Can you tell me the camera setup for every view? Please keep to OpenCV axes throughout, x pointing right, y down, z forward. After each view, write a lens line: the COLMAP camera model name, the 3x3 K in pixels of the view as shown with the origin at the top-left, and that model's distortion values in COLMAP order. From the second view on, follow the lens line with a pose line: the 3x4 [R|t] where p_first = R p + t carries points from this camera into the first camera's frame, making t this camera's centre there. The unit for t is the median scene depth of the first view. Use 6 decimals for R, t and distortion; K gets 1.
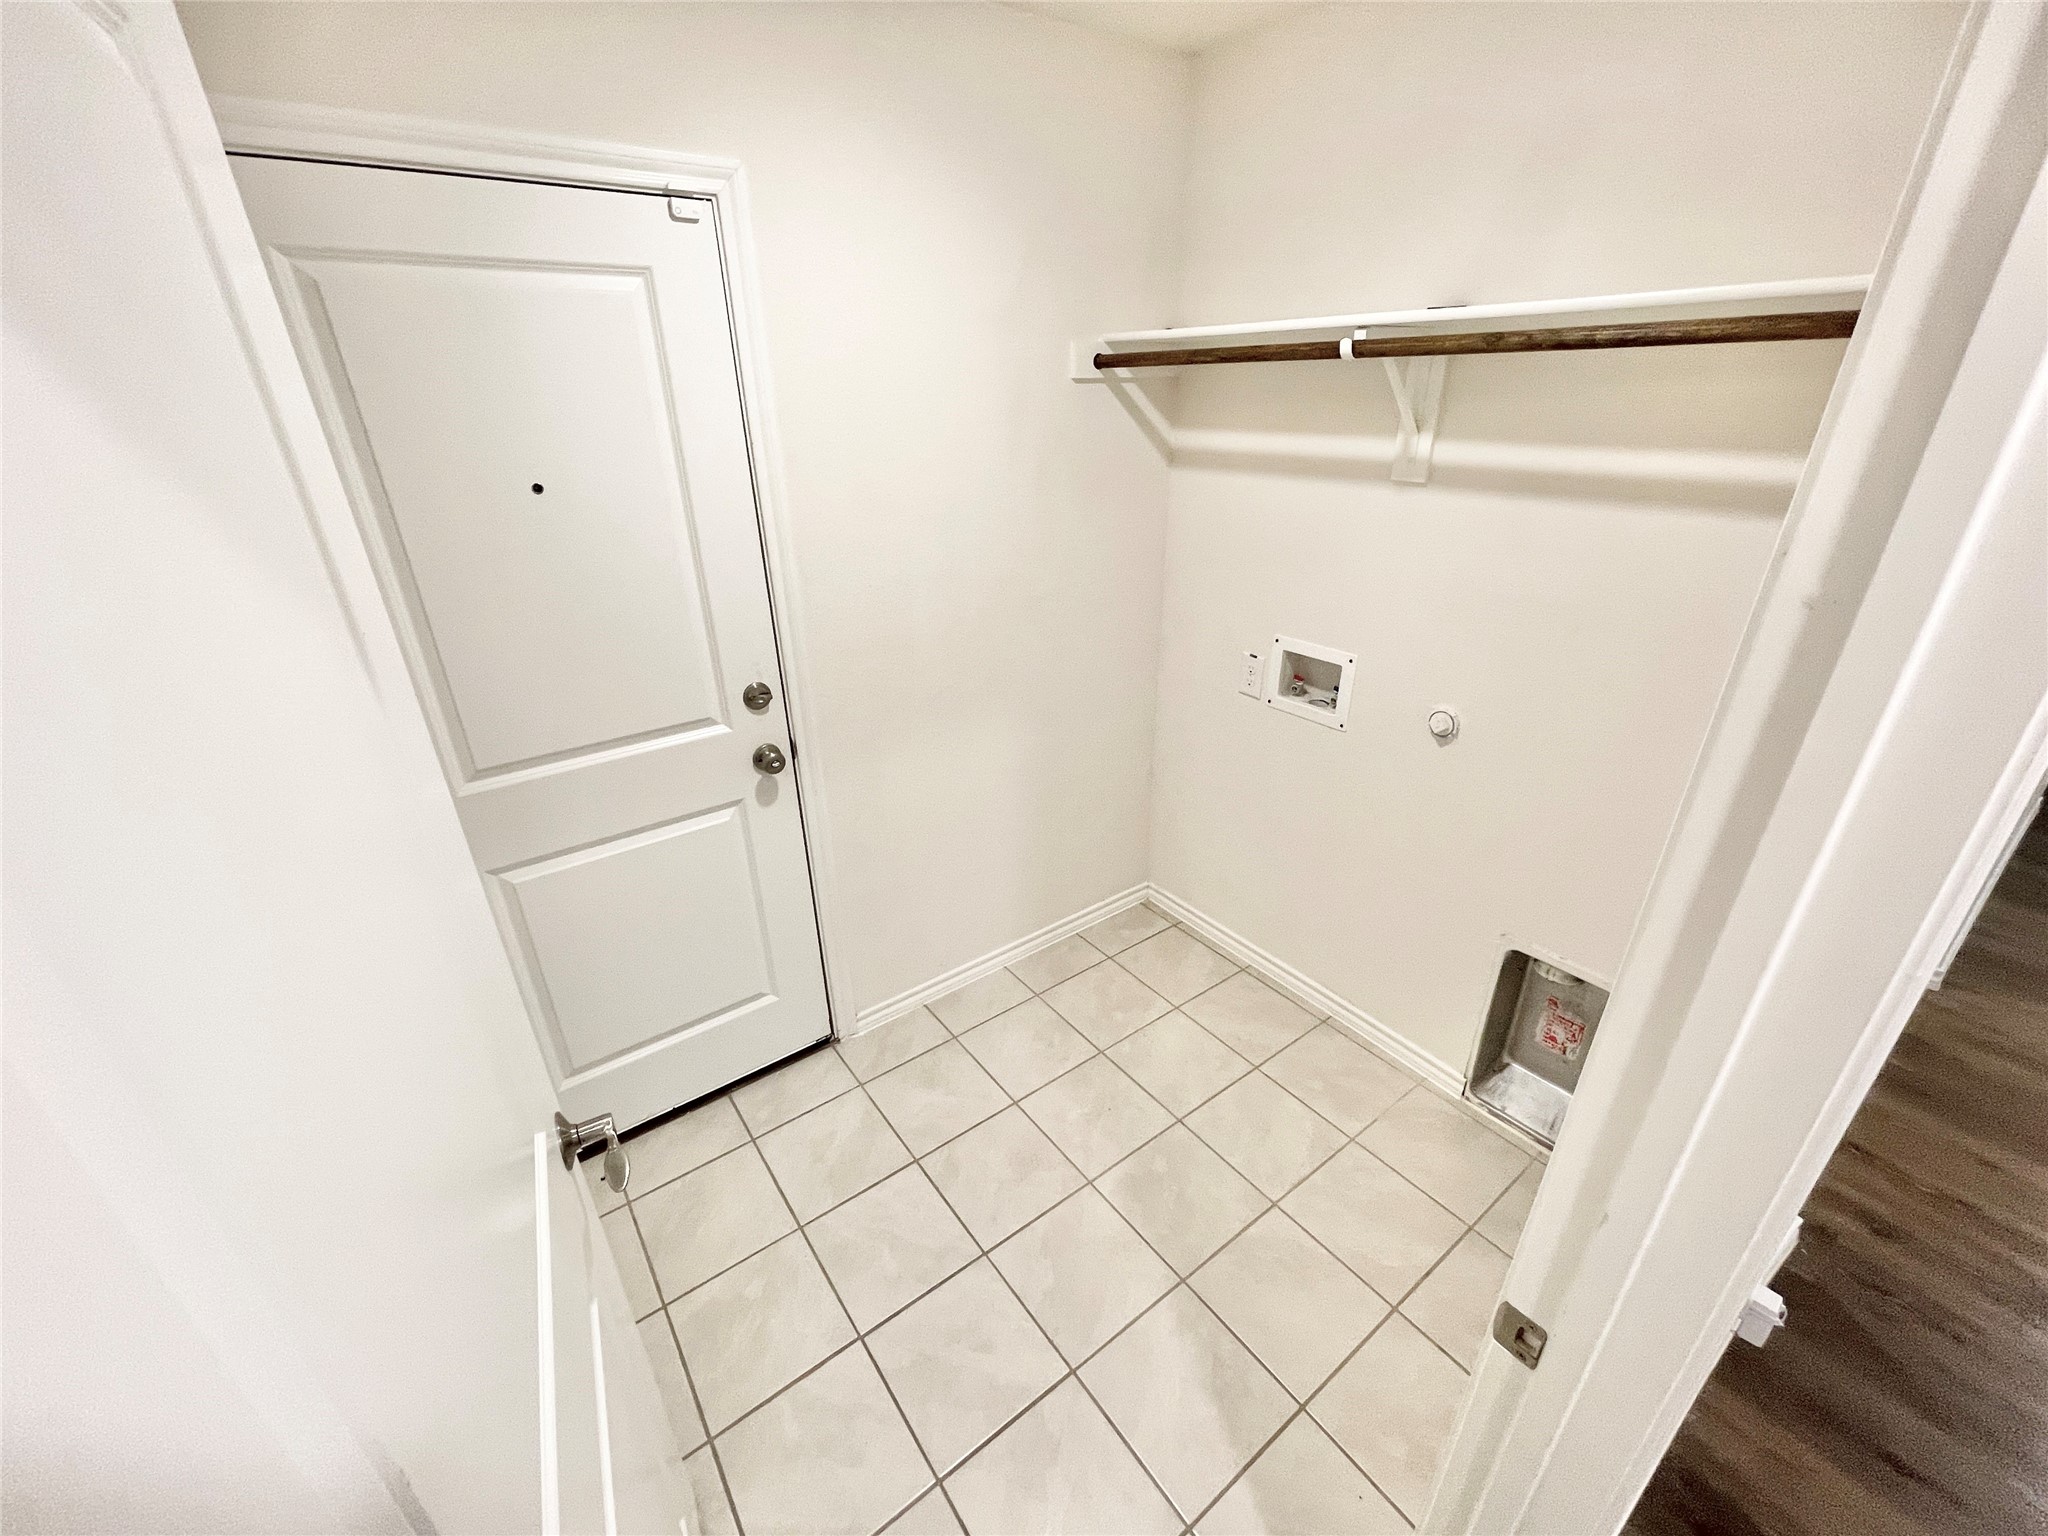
lens RADIAL K [[834.0, 0, 1016.5], [0, 834.0, 771.5], [0, 0, 1]] dist [-0.001185, -0.000241]
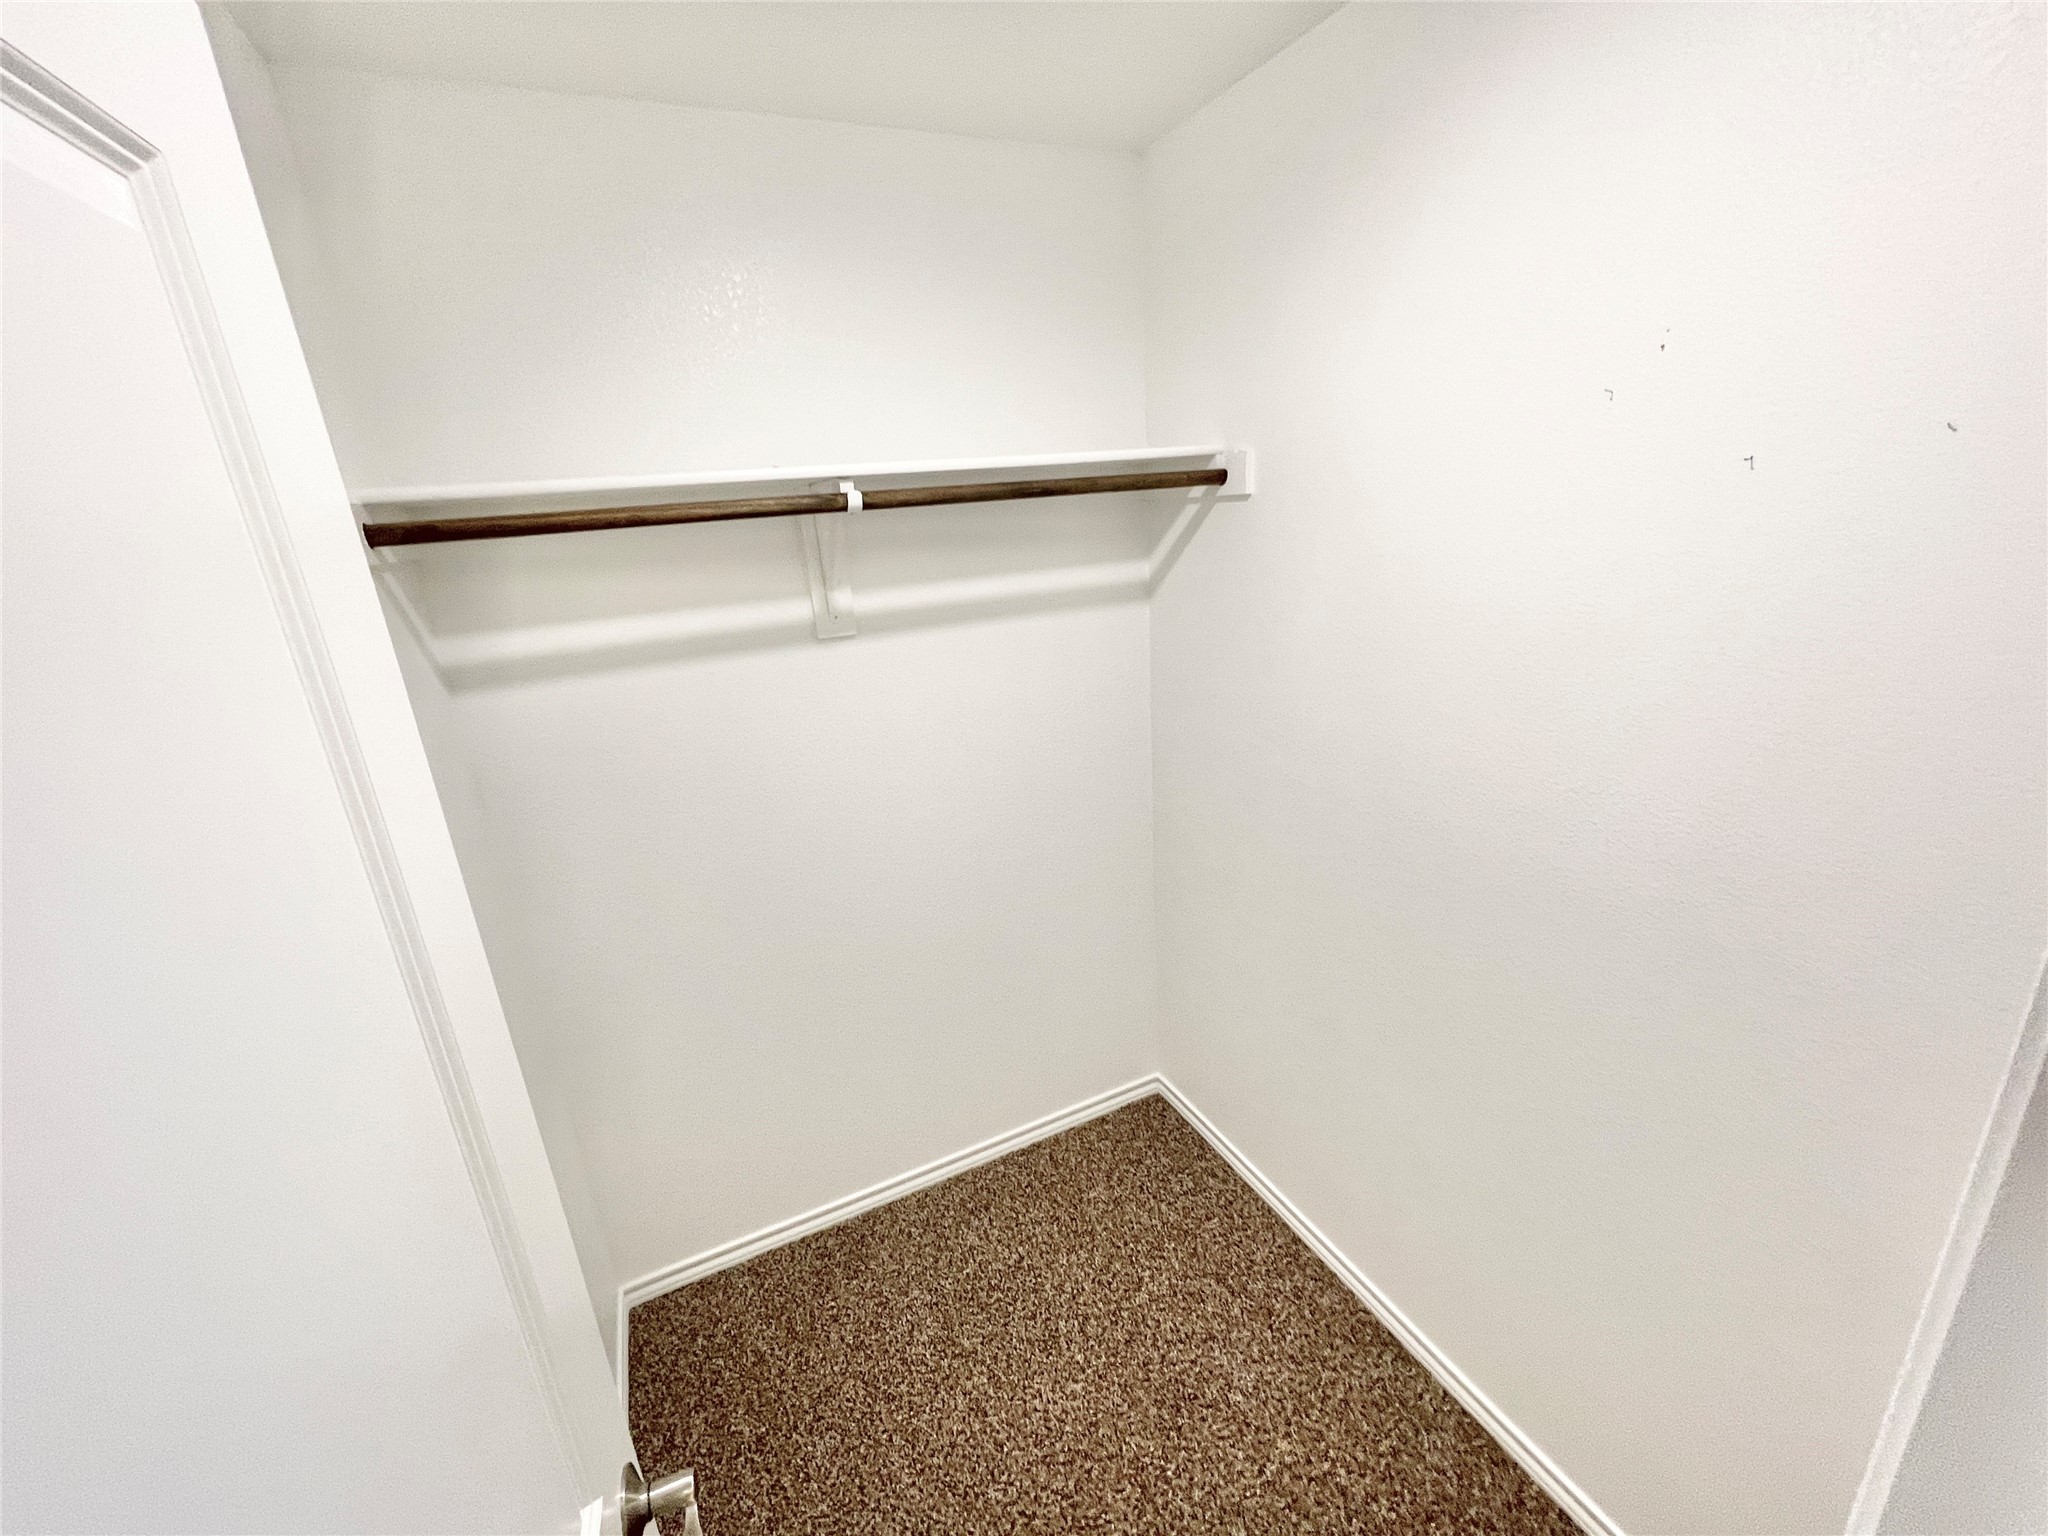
lens RADIAL K [[834.0, 0, 1016.5], [0, 834.0, 771.5], [0, 0, 1]] dist [-0.001185, -0.000241]
pose [[0.184568, -0.282230, 0.941425, -0.496726], [0.479903, 0.861804, 0.164275, -0.319130], [-0.857687, 0.421473, 0.294505, 0.707354]]
